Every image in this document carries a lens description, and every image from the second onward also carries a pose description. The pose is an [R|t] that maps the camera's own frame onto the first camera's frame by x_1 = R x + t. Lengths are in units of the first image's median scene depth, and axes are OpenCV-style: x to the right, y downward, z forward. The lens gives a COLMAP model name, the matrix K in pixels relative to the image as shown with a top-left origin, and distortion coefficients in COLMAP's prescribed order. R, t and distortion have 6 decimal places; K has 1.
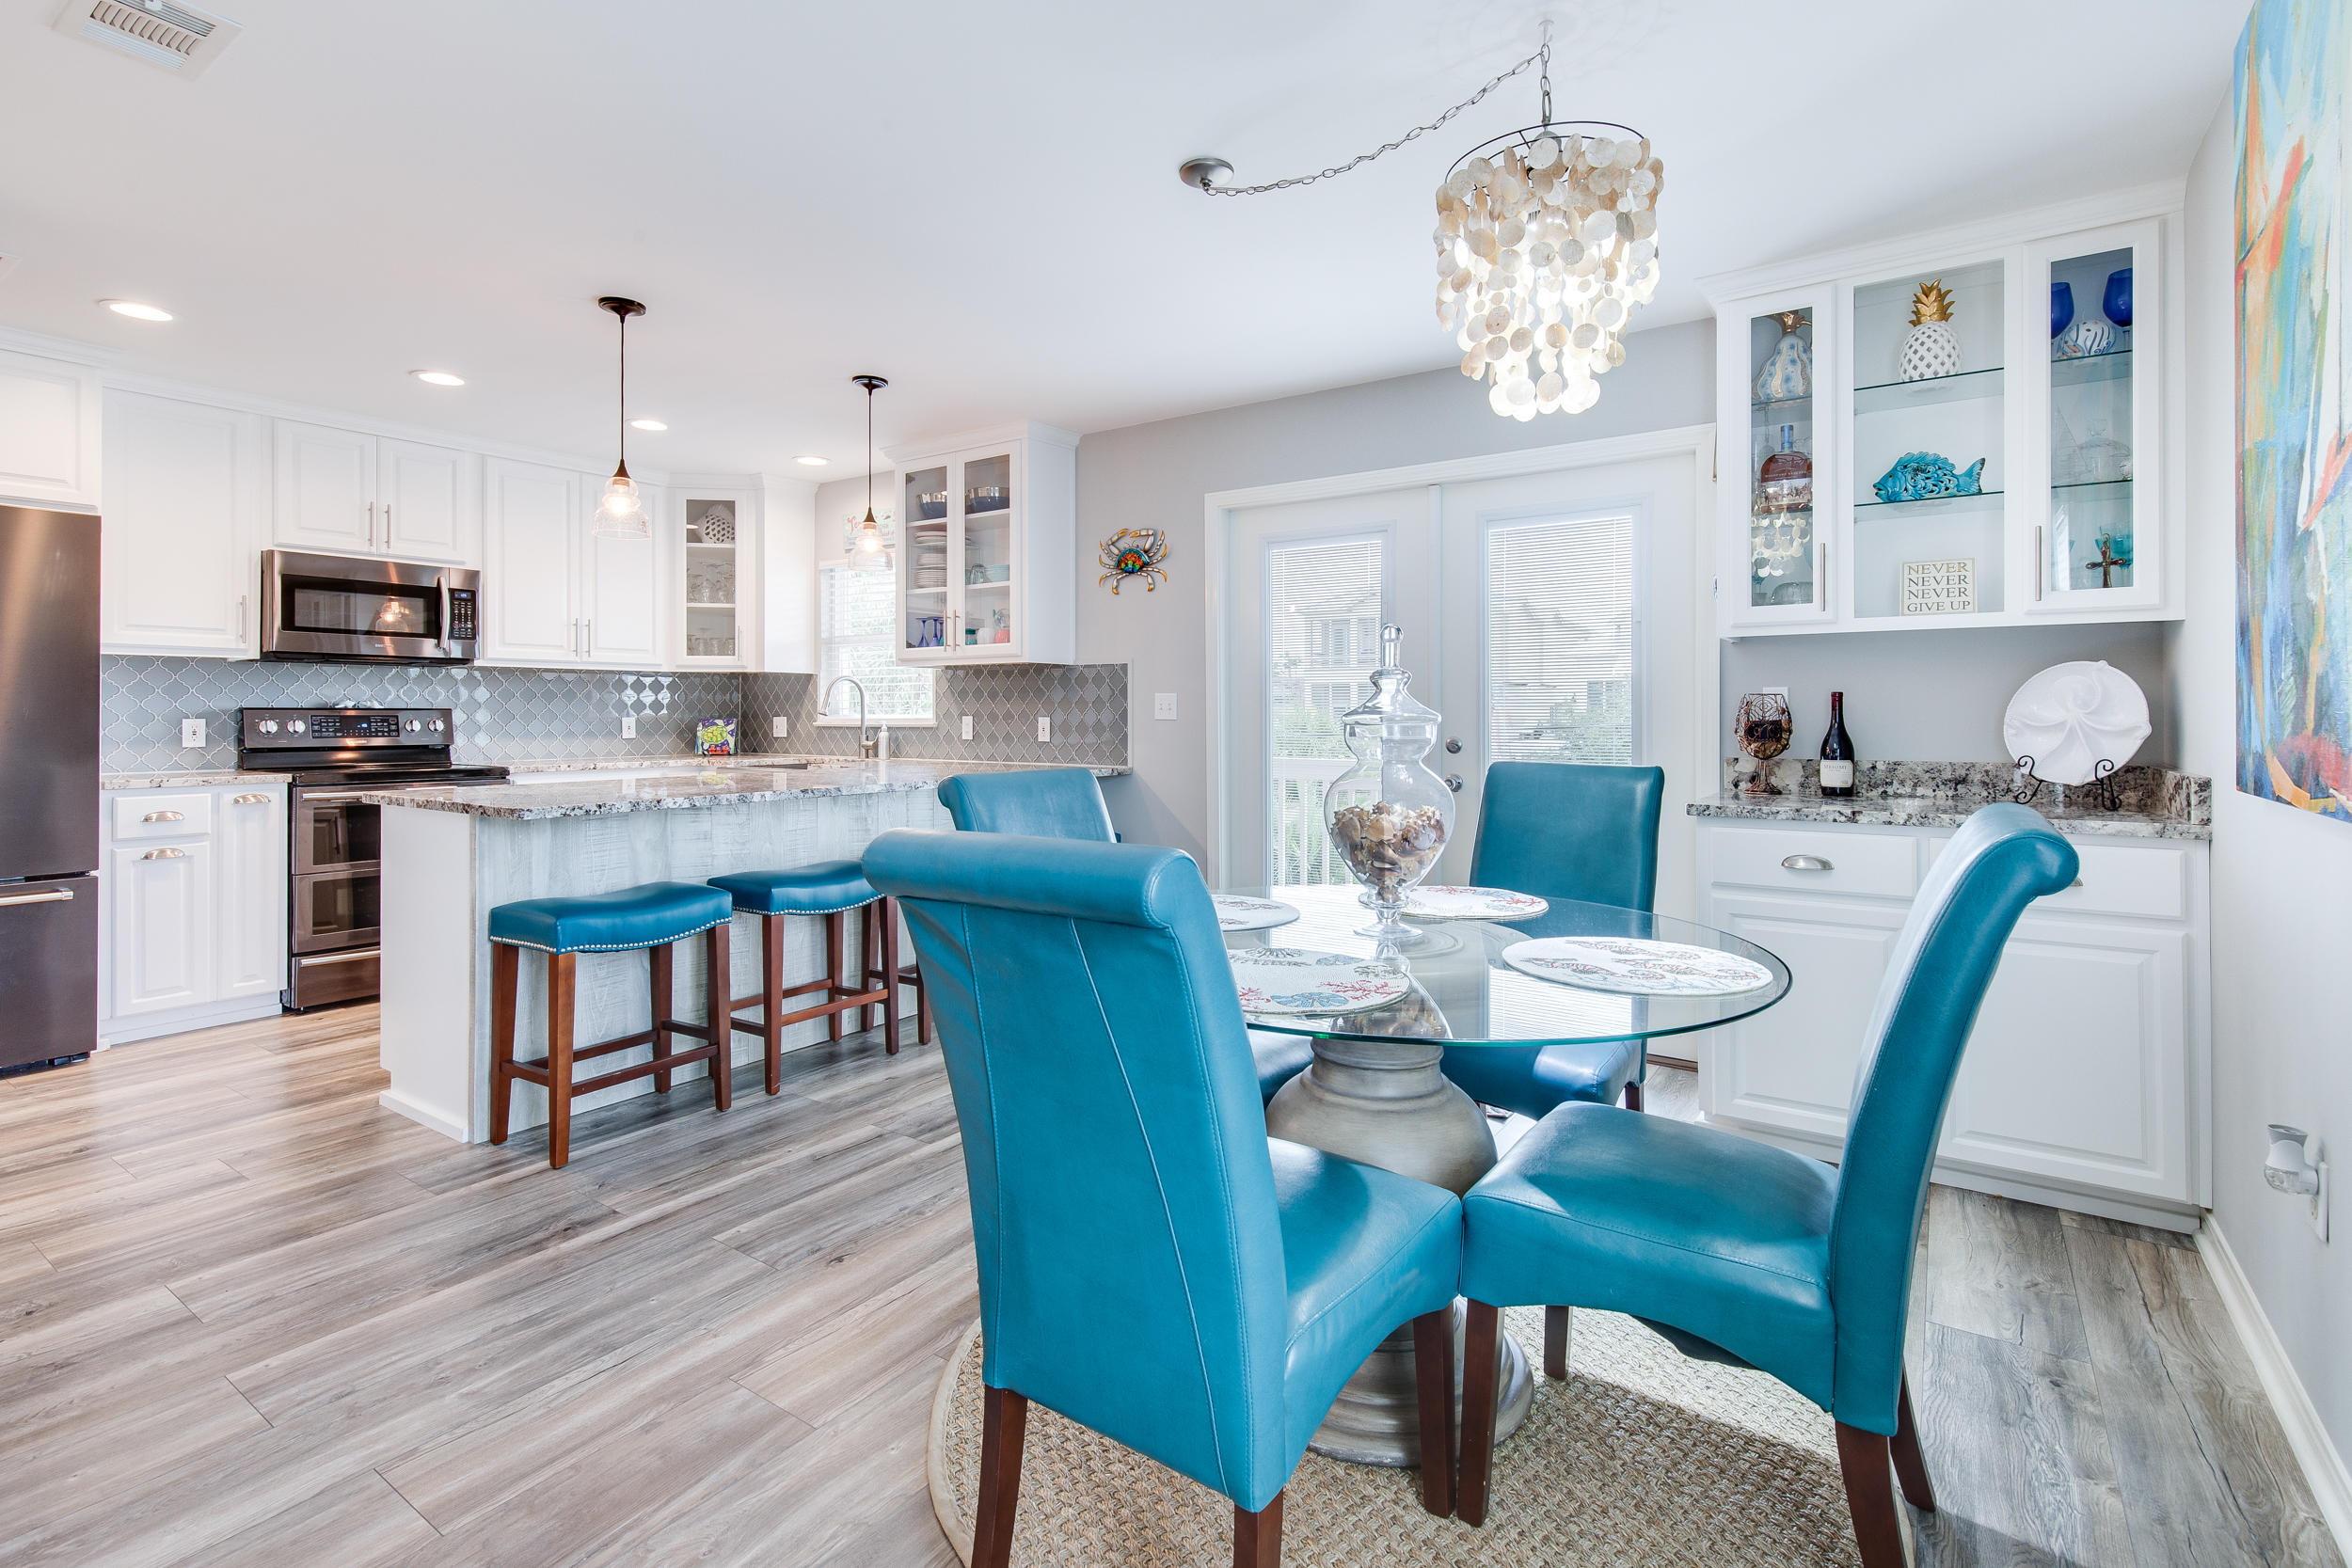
lens RADIAL K [[1098.4, 0, 1139.5], [0, 1098.4, 709.5], [0, 0, 1]] dist [0.002153, 0.000992]
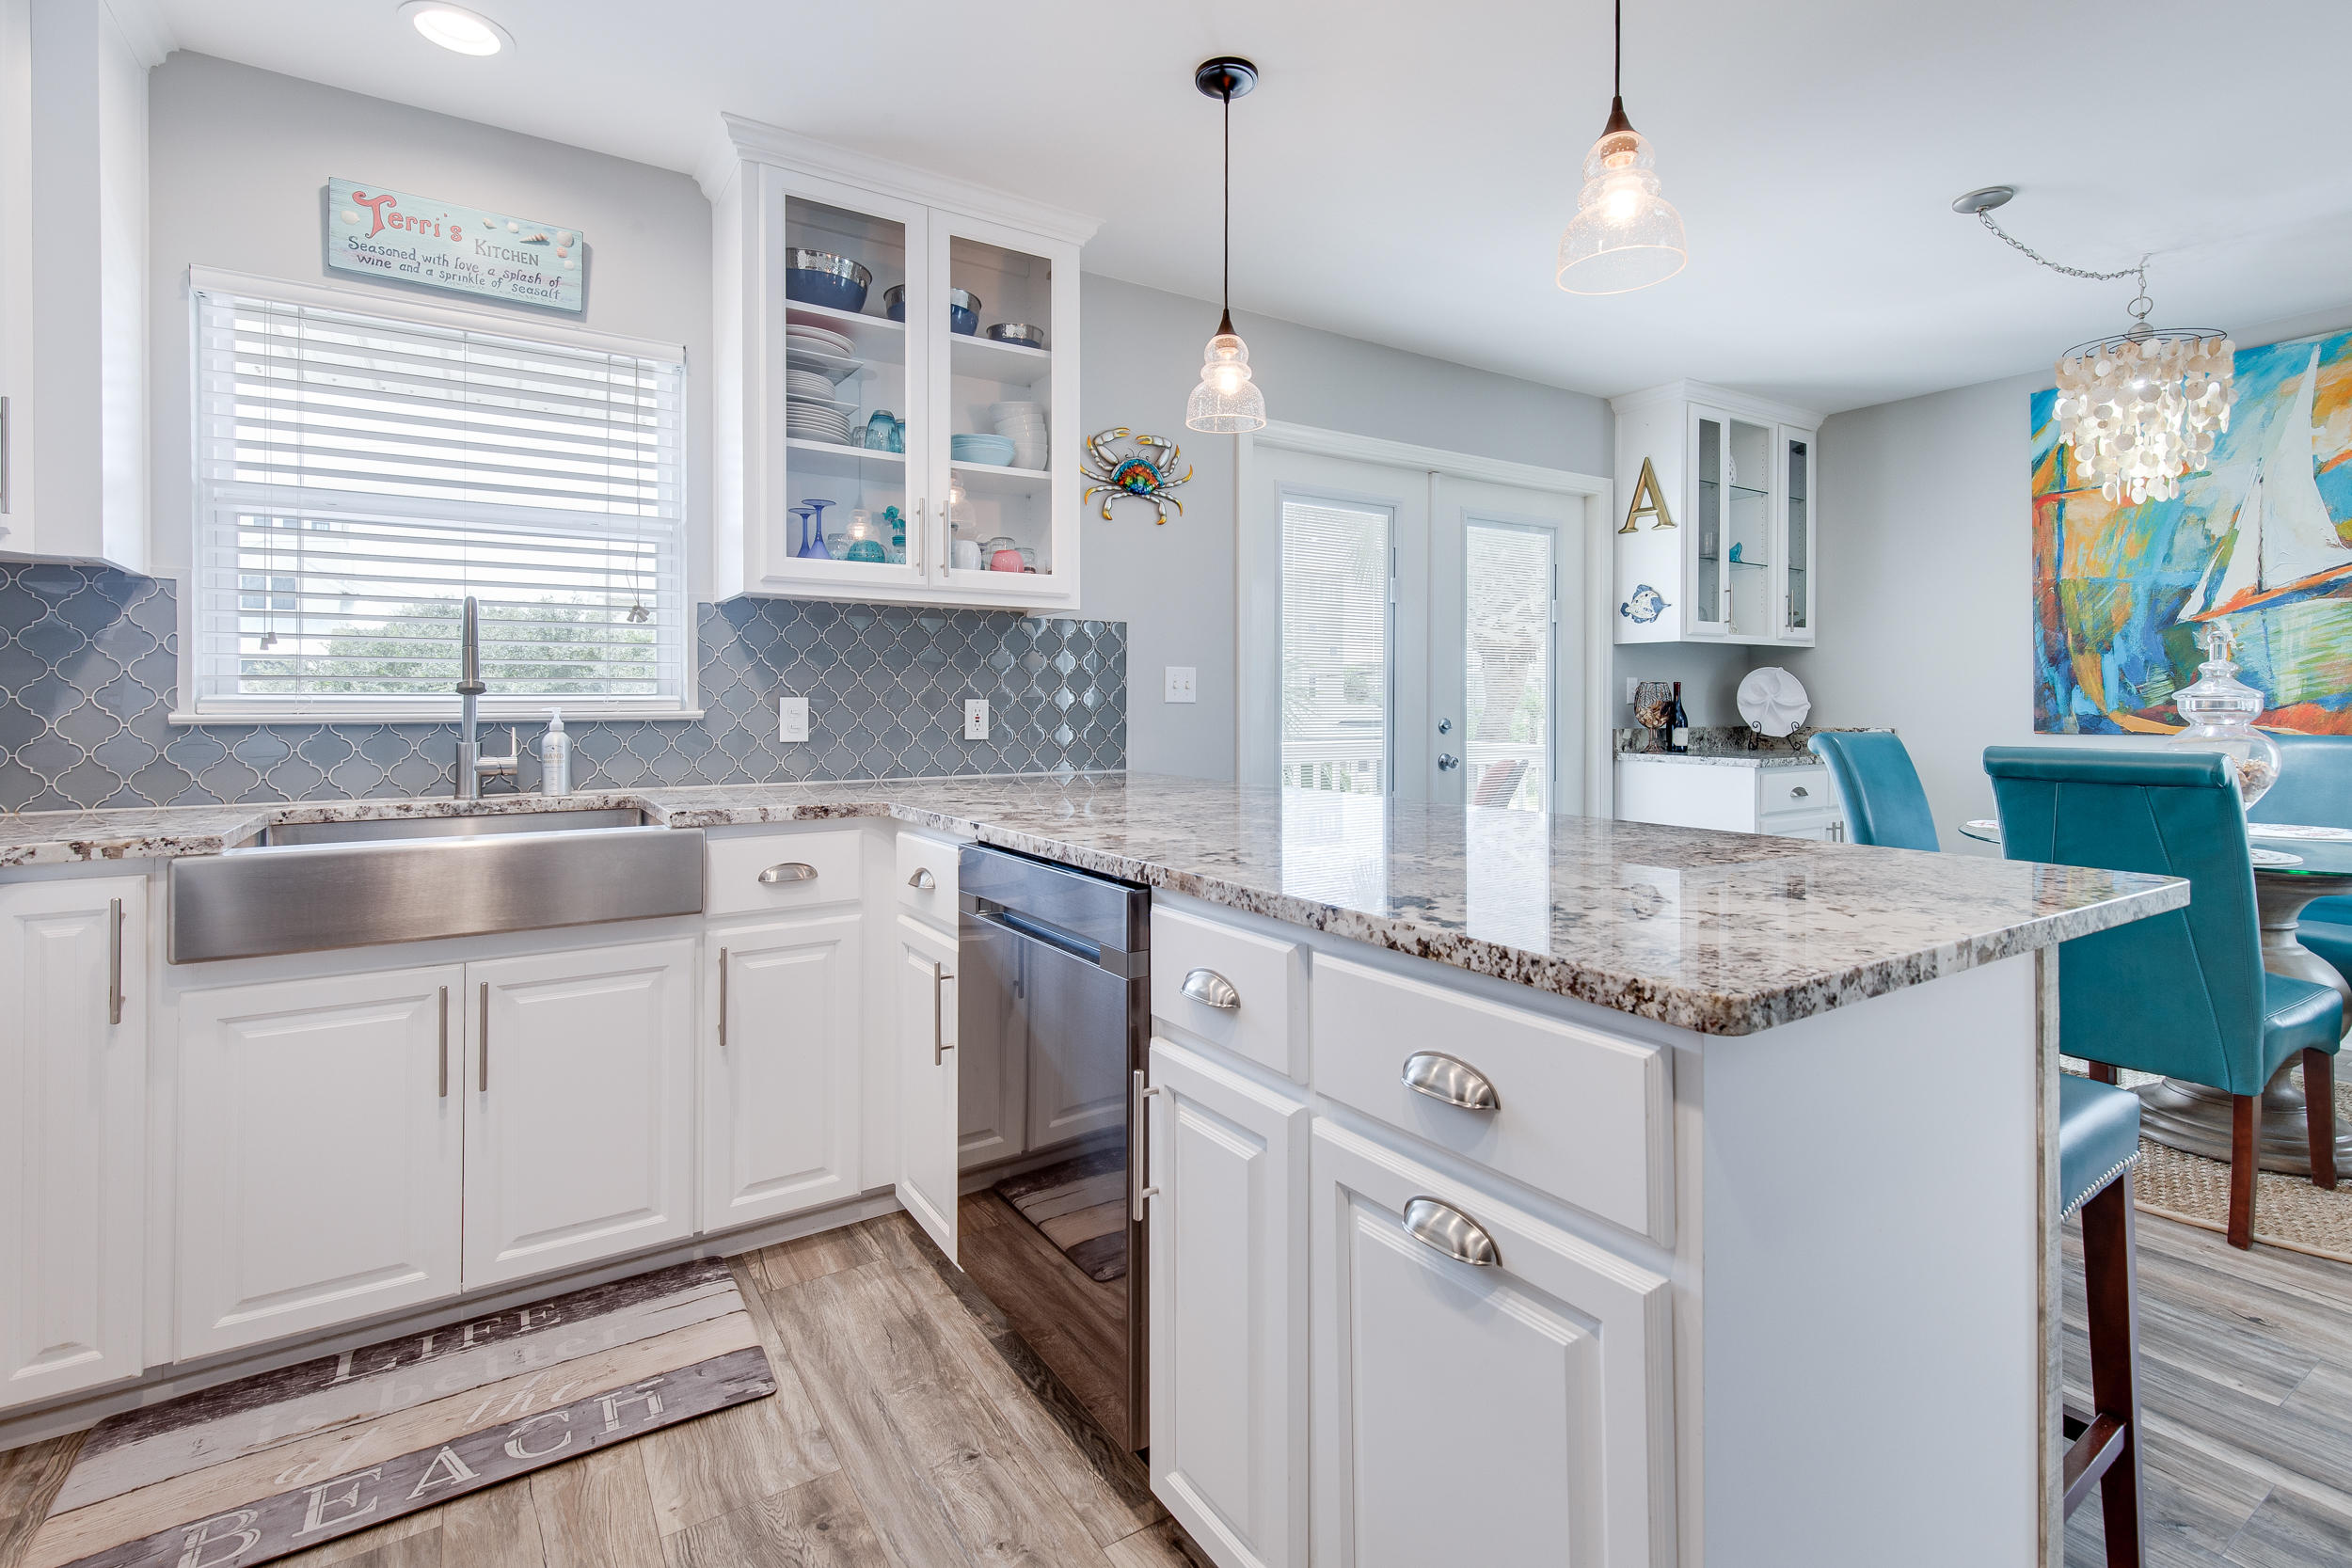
lens RADIAL K [[1118.5, 0, 1205.6], [0, 1118.5, 697.9], [0, 0, 1]] dist [0.009339, -0.000463]
pose [[0.343544, 0.003369, 0.939131, -0.660325], [-0.003371, 0.999992, -0.002355, 0.007709], [-0.939131, -0.002356, 0.343552, 0.709102]]
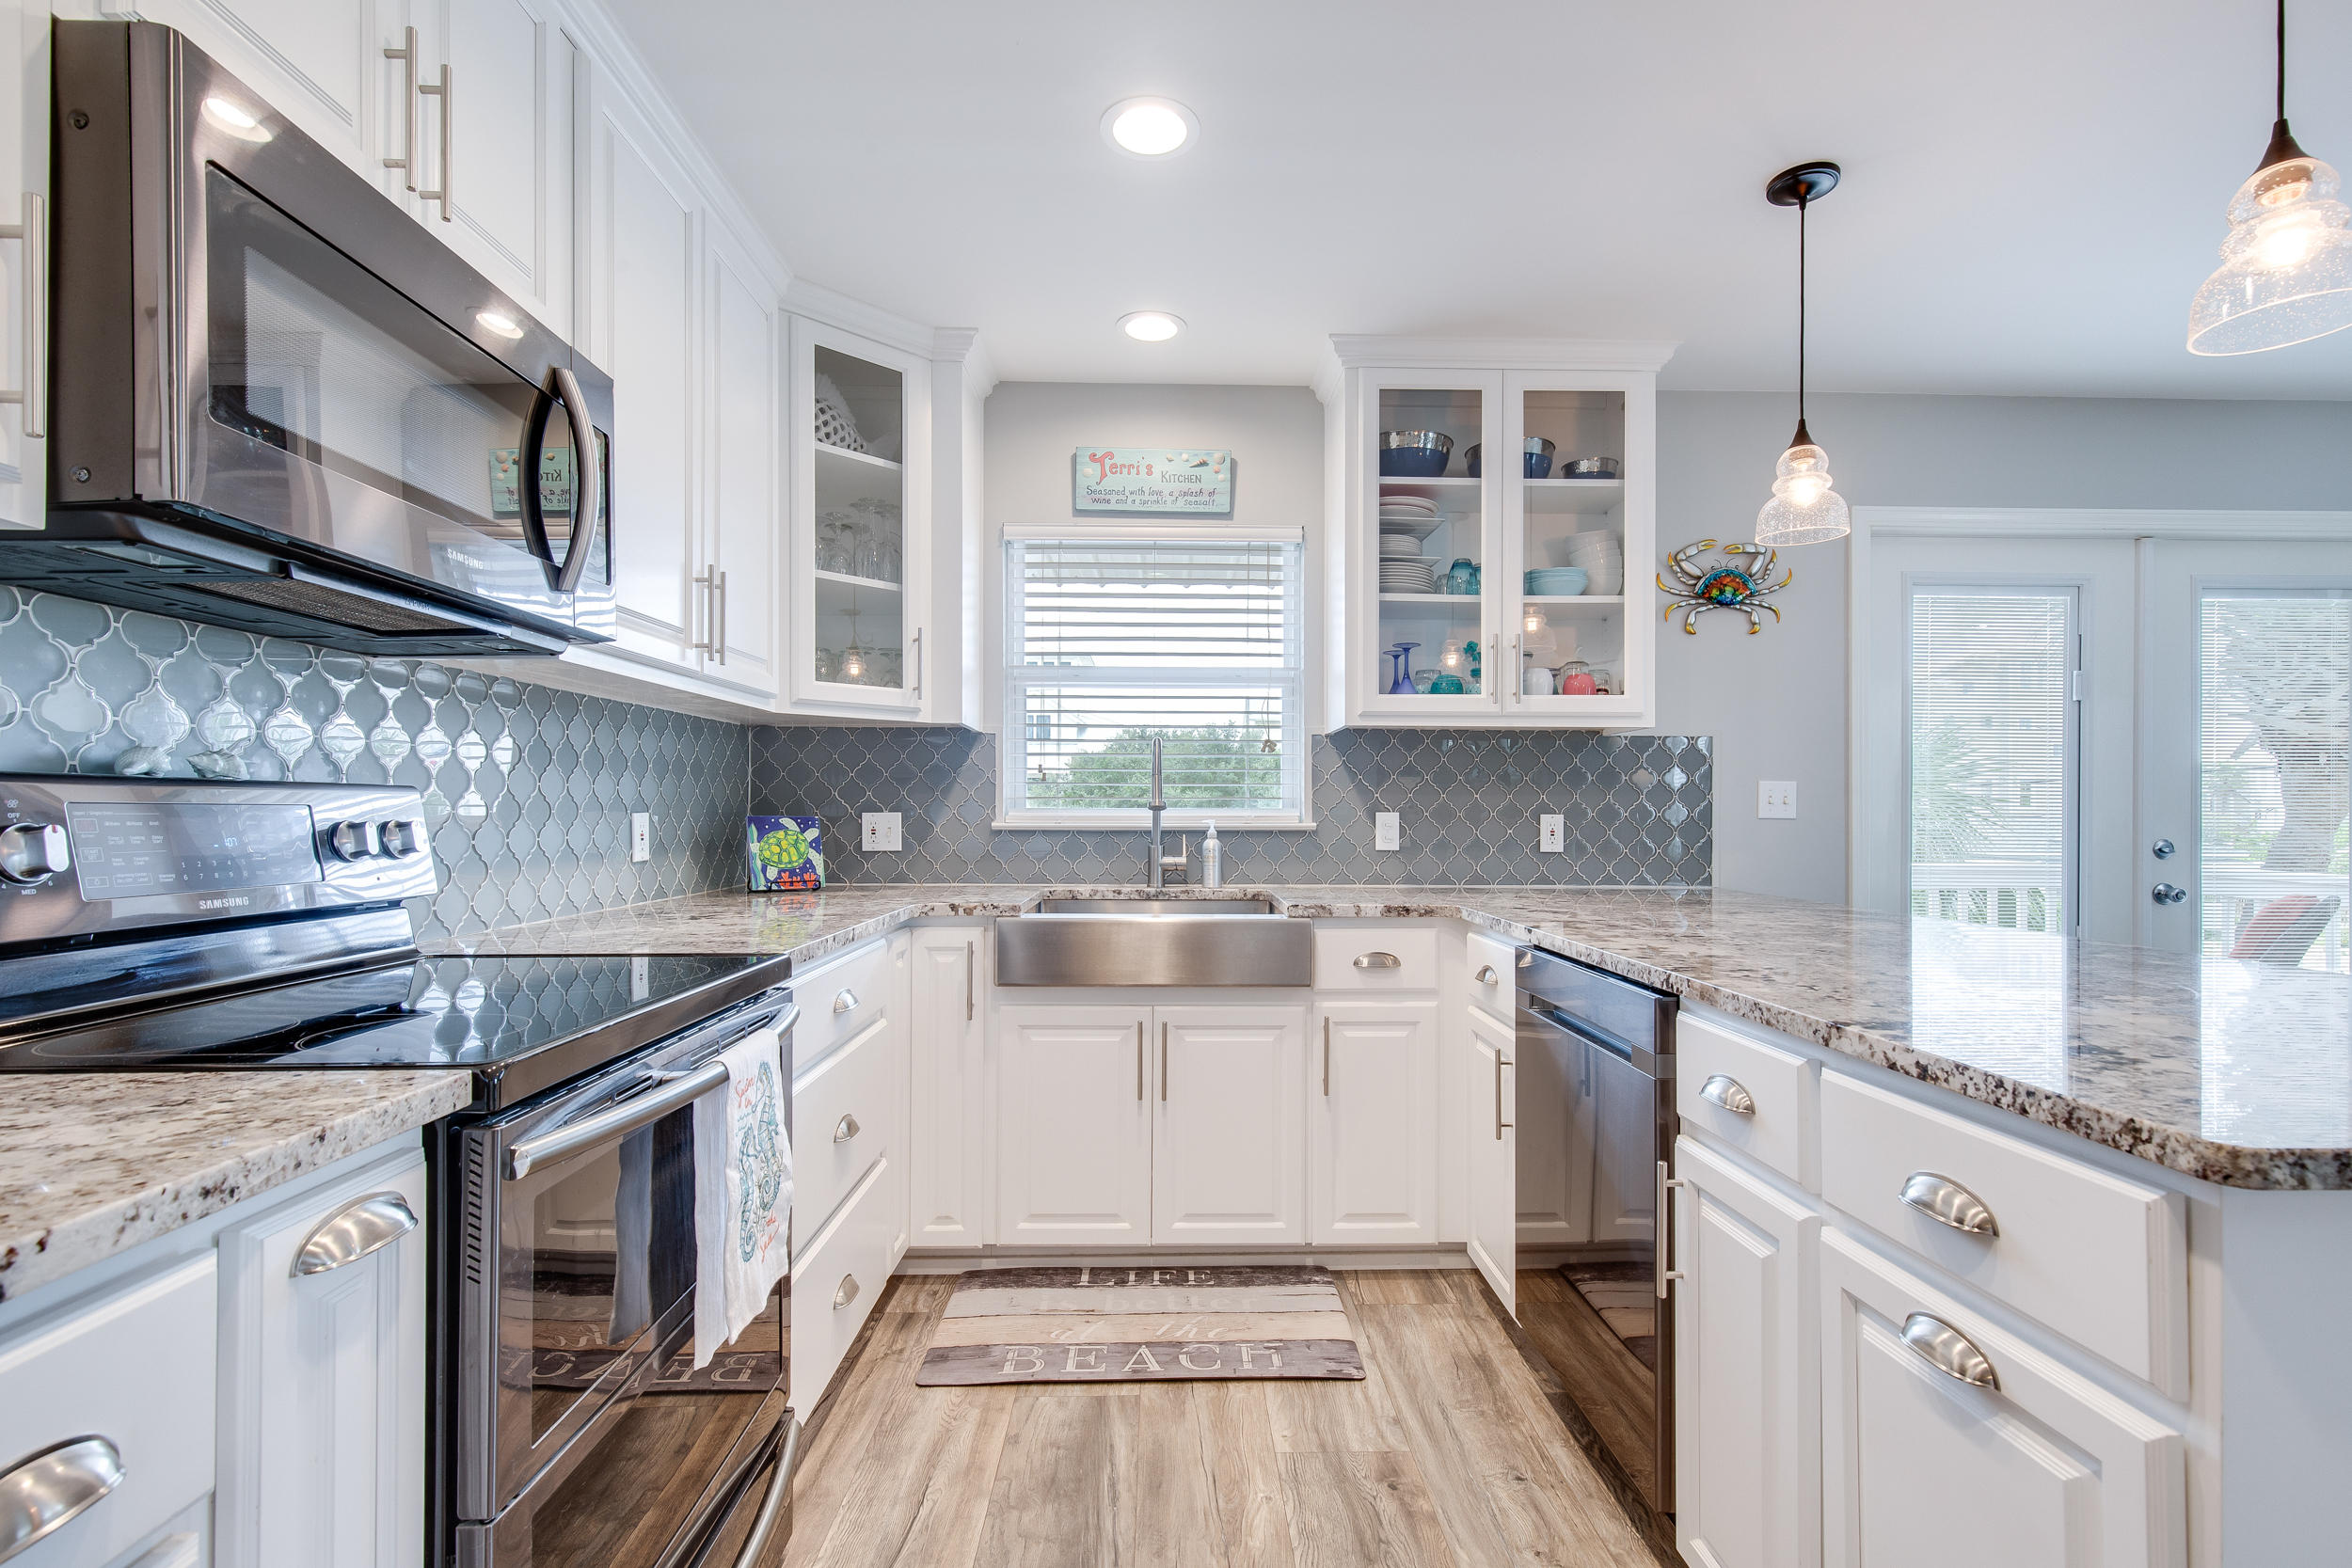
lens RADIAL K [[1101.5, 0, 1164.9], [0, 1101.5, 804.0], [0, 0, 1]] dist [0.001254, -0.000332]
pose [[0.799255, 0.005479, 0.600967, -0.697727], [-0.006194, 0.999980, -0.000879, 0.003026], [-0.600960, -0.003020, 0.799274, 0.655629]]
